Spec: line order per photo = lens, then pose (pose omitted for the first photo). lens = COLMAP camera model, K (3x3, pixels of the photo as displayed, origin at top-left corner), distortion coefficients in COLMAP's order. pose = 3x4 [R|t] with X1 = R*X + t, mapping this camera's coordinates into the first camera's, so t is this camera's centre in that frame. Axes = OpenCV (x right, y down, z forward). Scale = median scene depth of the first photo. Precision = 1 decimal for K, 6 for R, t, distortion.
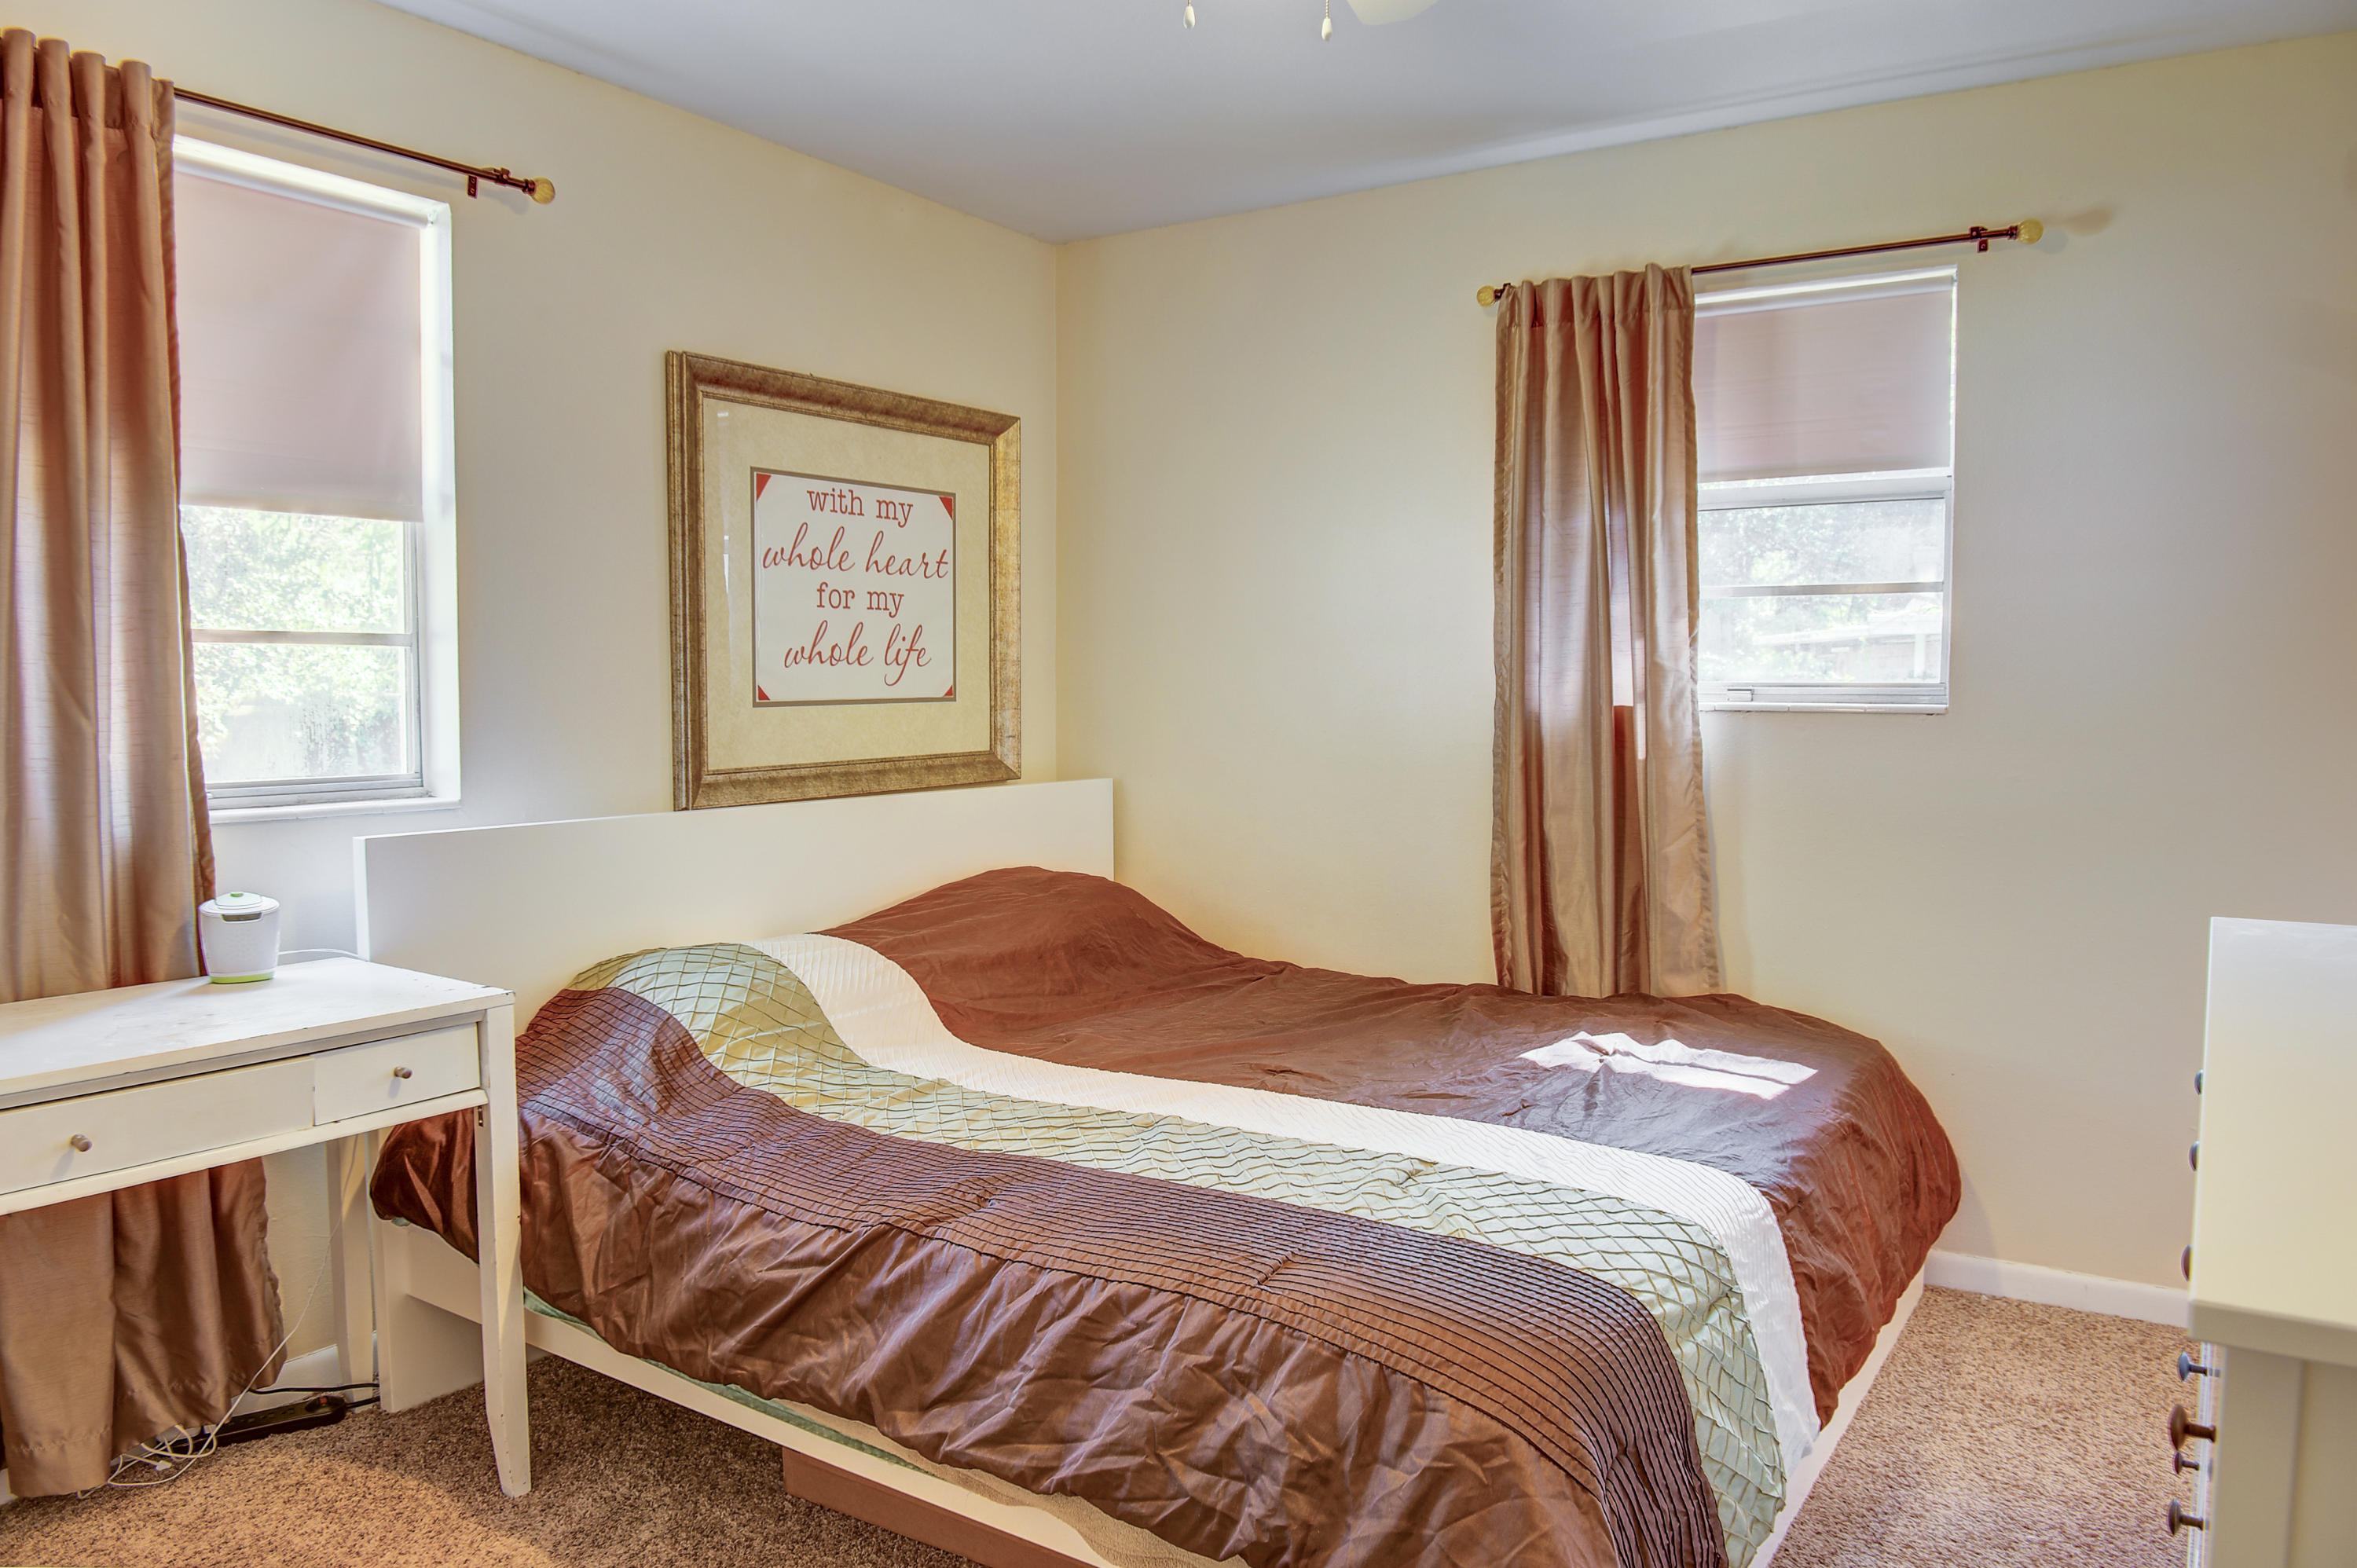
lens RADIAL K [[1692.2, 0, 1178.5], [0, 1692.2, 784.0], [0, 0, 1]] dist [-0.093495, -0.000985]
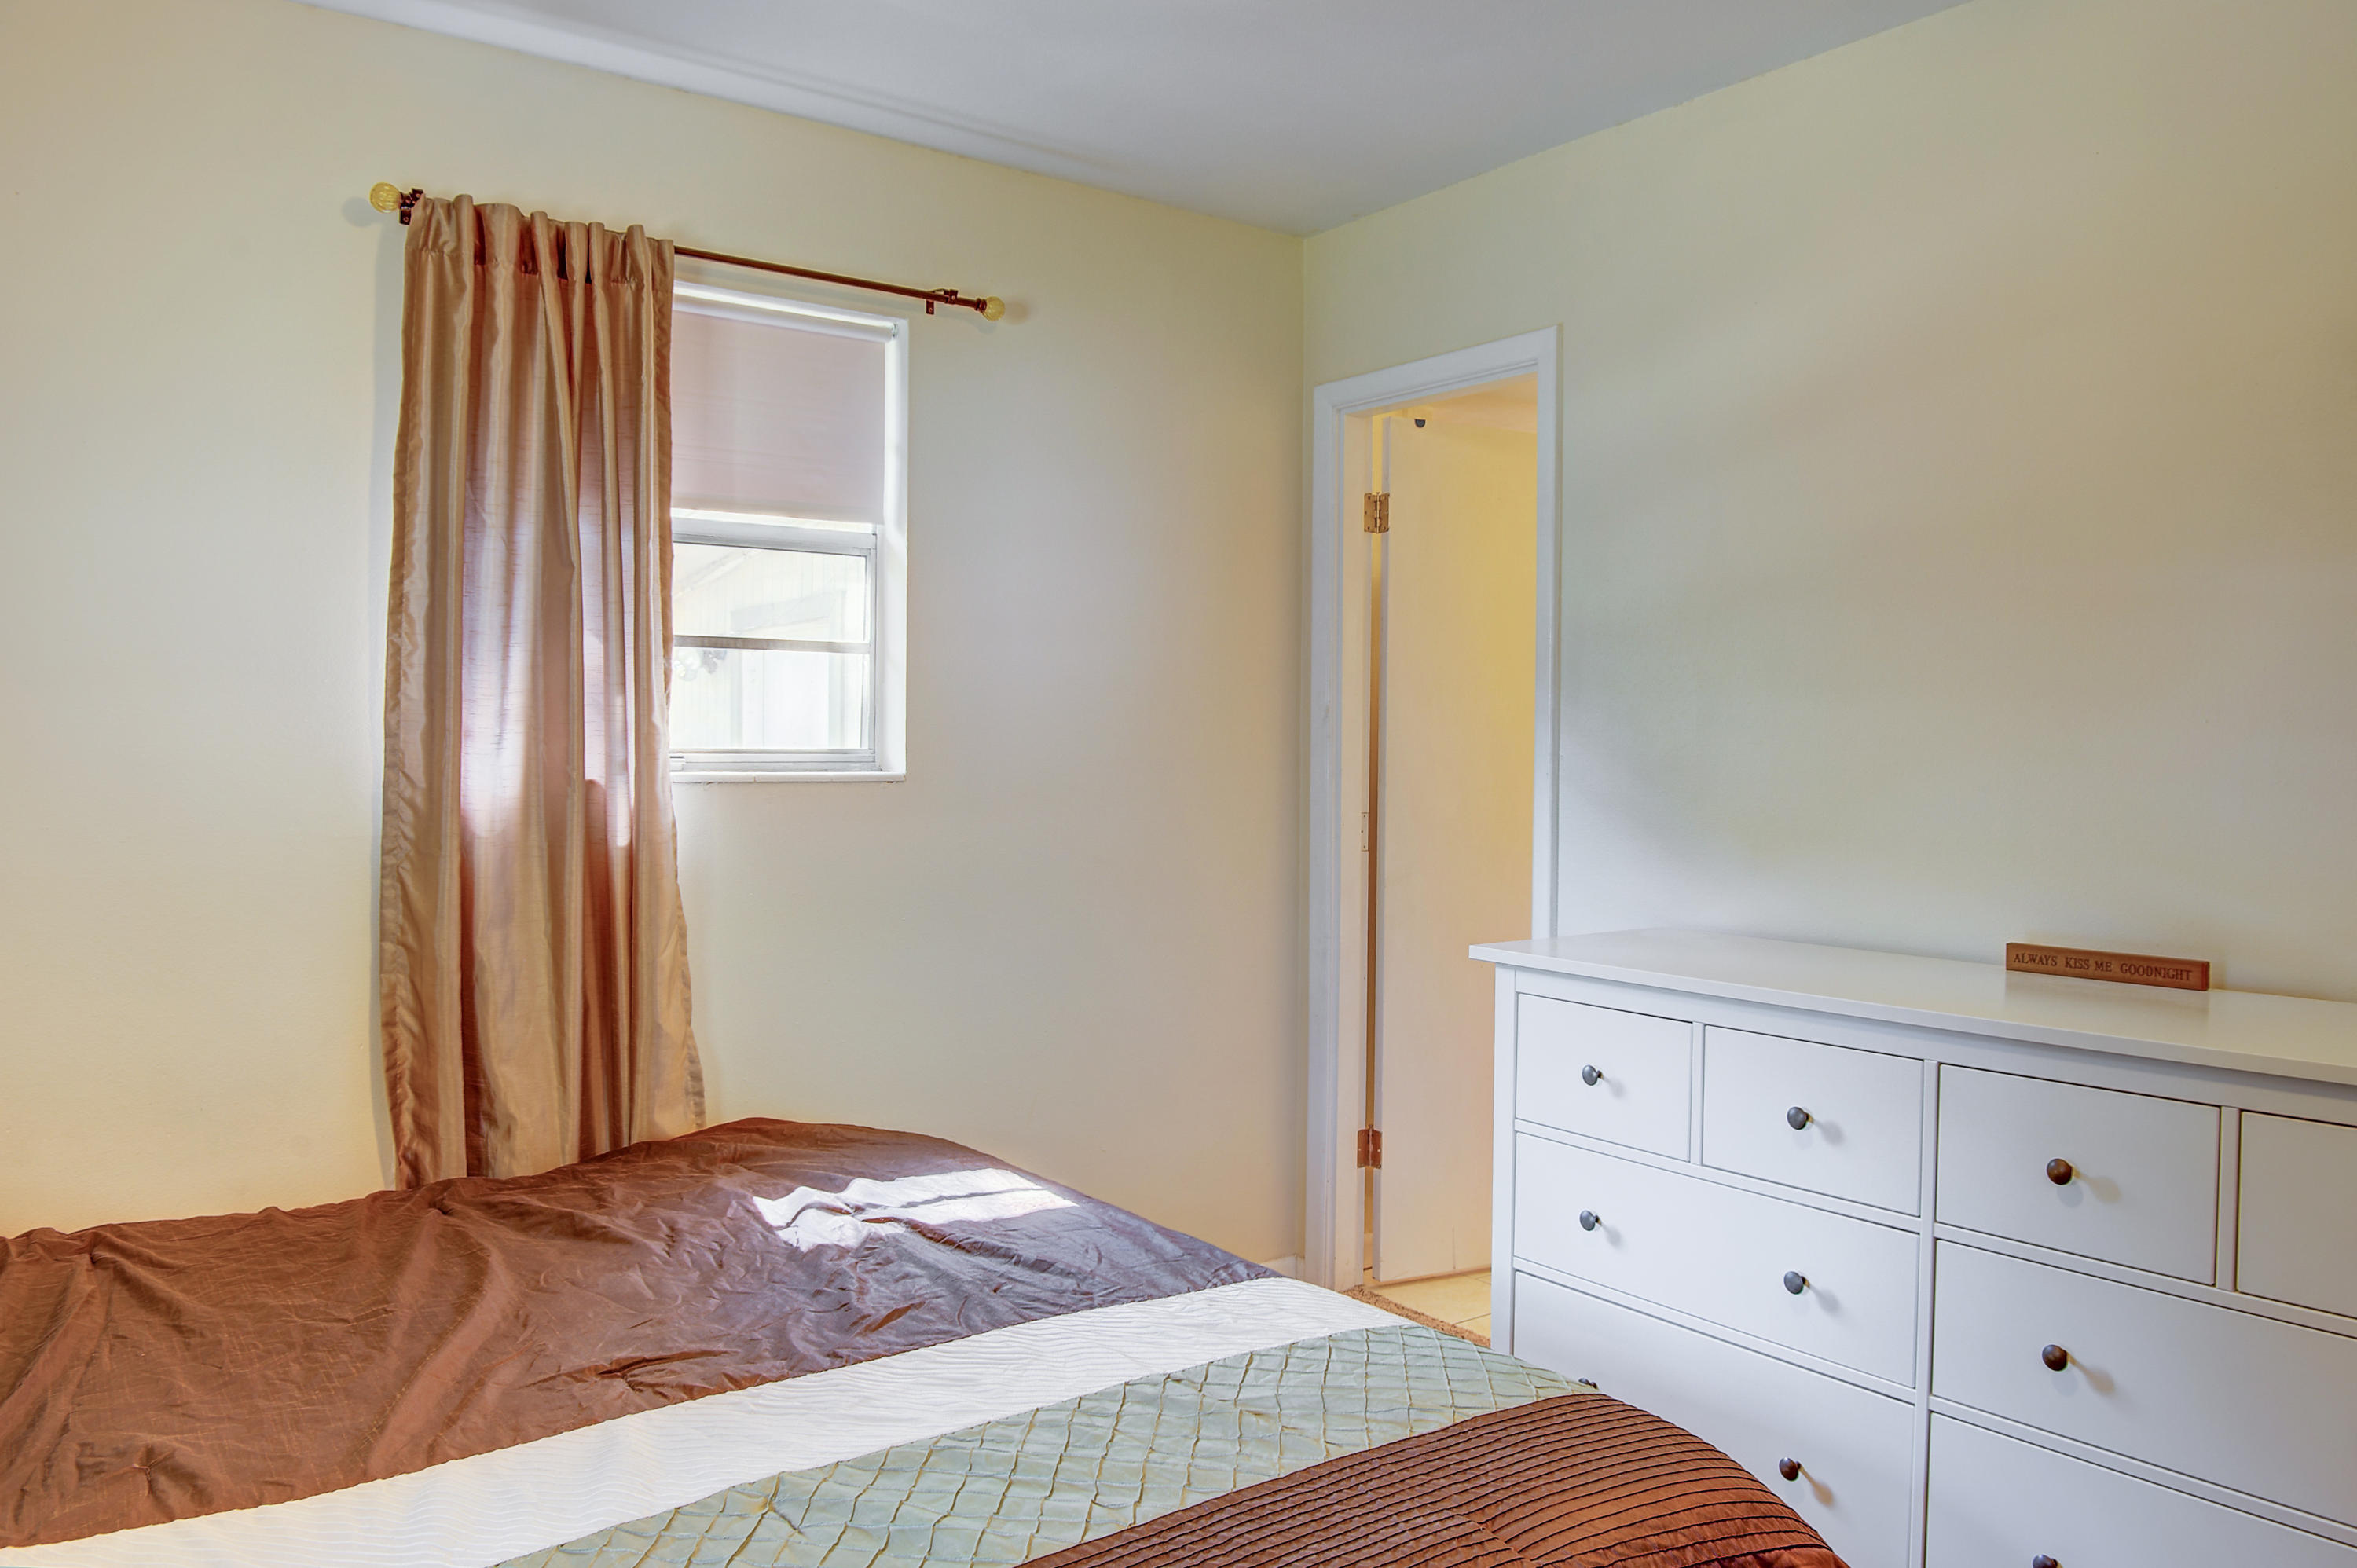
lens RADIAL K [[1692.2, 0, 1178.5], [0, 1692.2, 784.0], [0, 0, 1]] dist [-0.093495, -0.000985]
pose [[0.338174, -0.018638, 0.940899, -0.379886], [0.056305, 0.998413, -0.000459, -0.029275], [-0.939398, 0.053133, 0.338687, 0.491750]]
